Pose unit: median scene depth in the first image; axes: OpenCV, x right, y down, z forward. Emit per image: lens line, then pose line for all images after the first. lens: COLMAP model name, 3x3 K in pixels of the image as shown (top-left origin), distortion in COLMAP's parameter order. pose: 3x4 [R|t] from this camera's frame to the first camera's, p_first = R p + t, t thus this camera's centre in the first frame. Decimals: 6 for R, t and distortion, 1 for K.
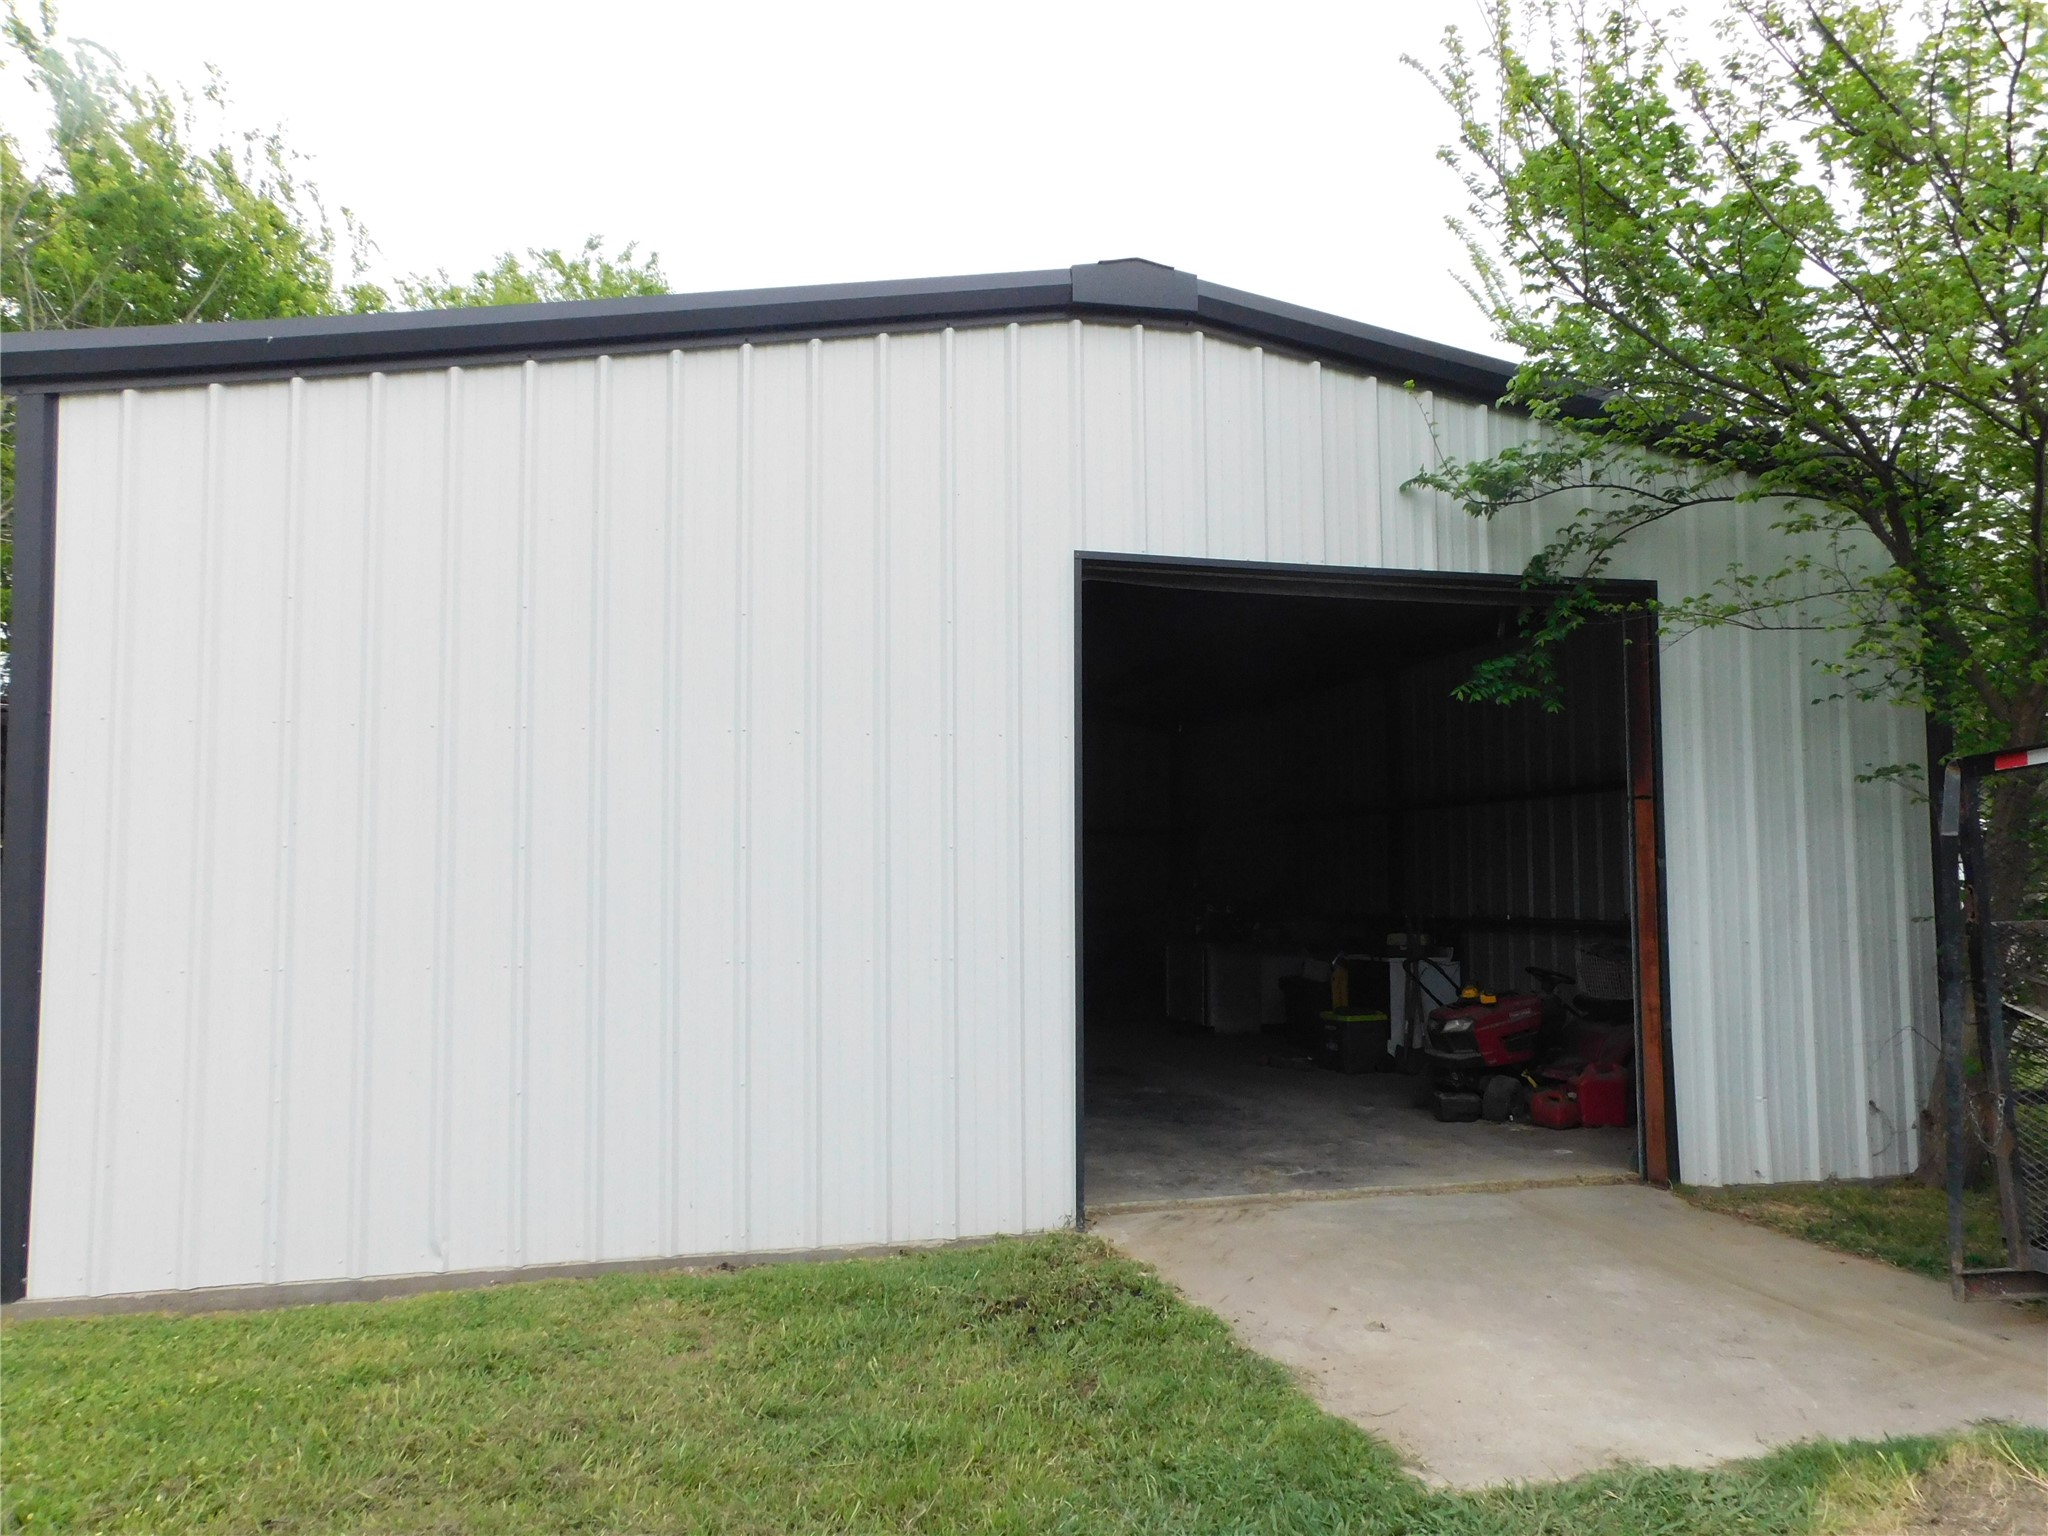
lens RADIAL K [[1514.6, 0, 1024.2], [0, 1514.6, 780.2], [0, 0, 1]] dist [-0.044790, 0.089114]
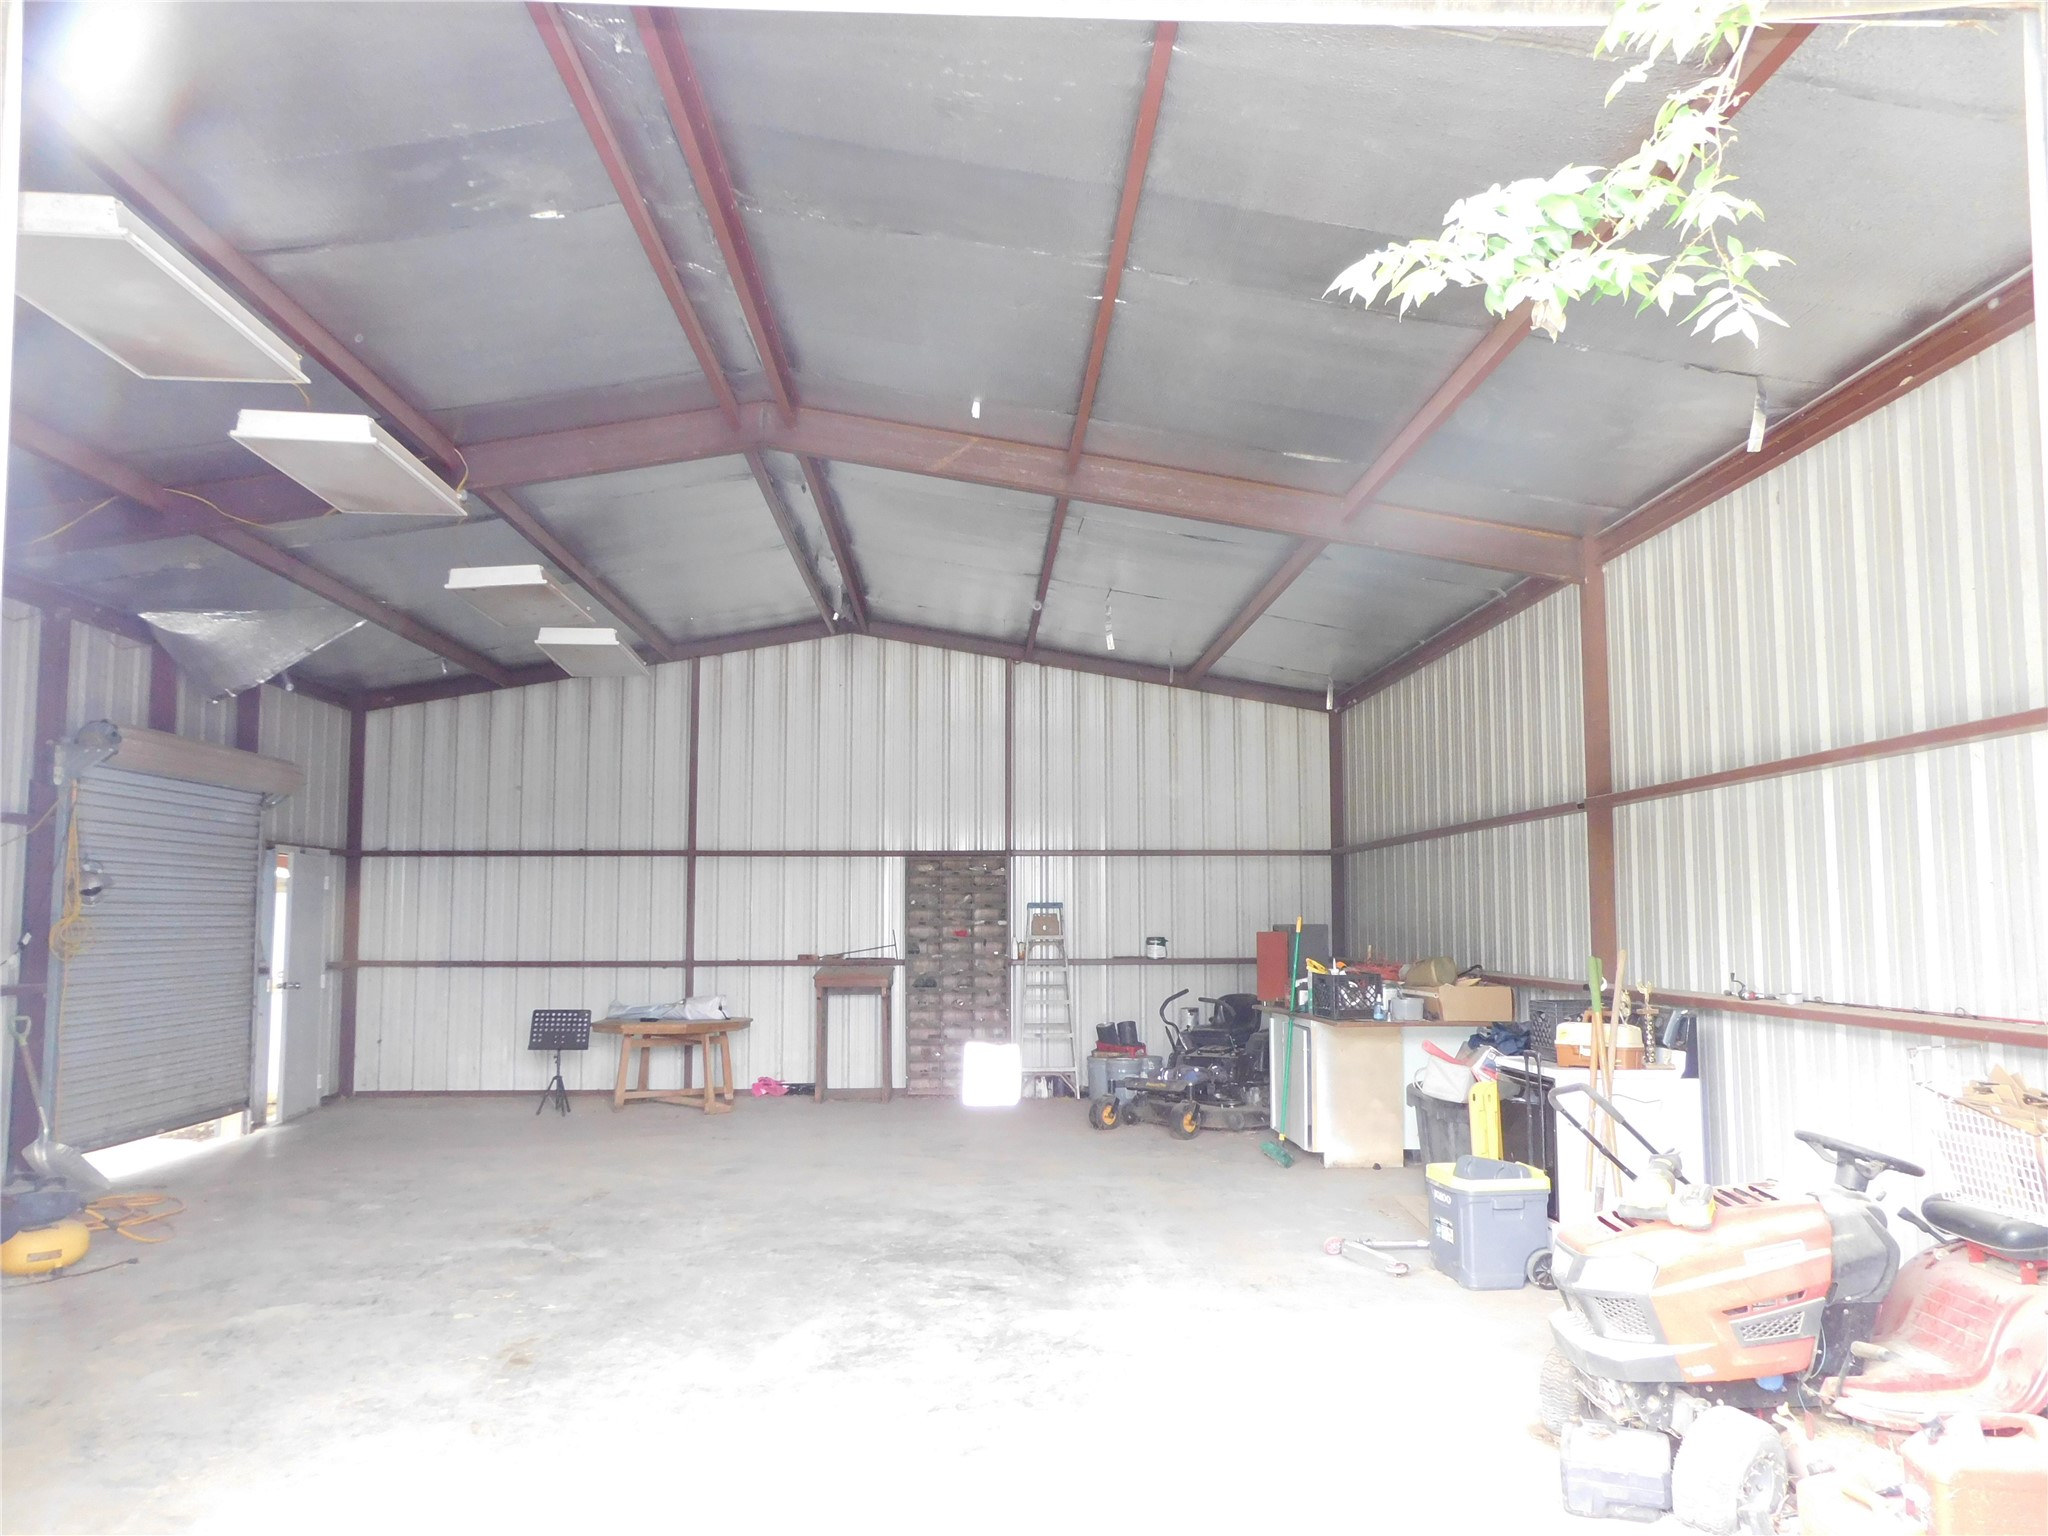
lens RADIAL K [[1514.6, 0, 1024.2], [0, 1514.6, 780.2], [0, 0, 1]] dist [-0.044790, 0.089114]
pose [[0.977295, -0.018273, -0.211094, 0.207640], [0.013702, 0.999639, -0.023099, 0.029352], [0.211440, 0.019682, 0.977193, 0.523864]]
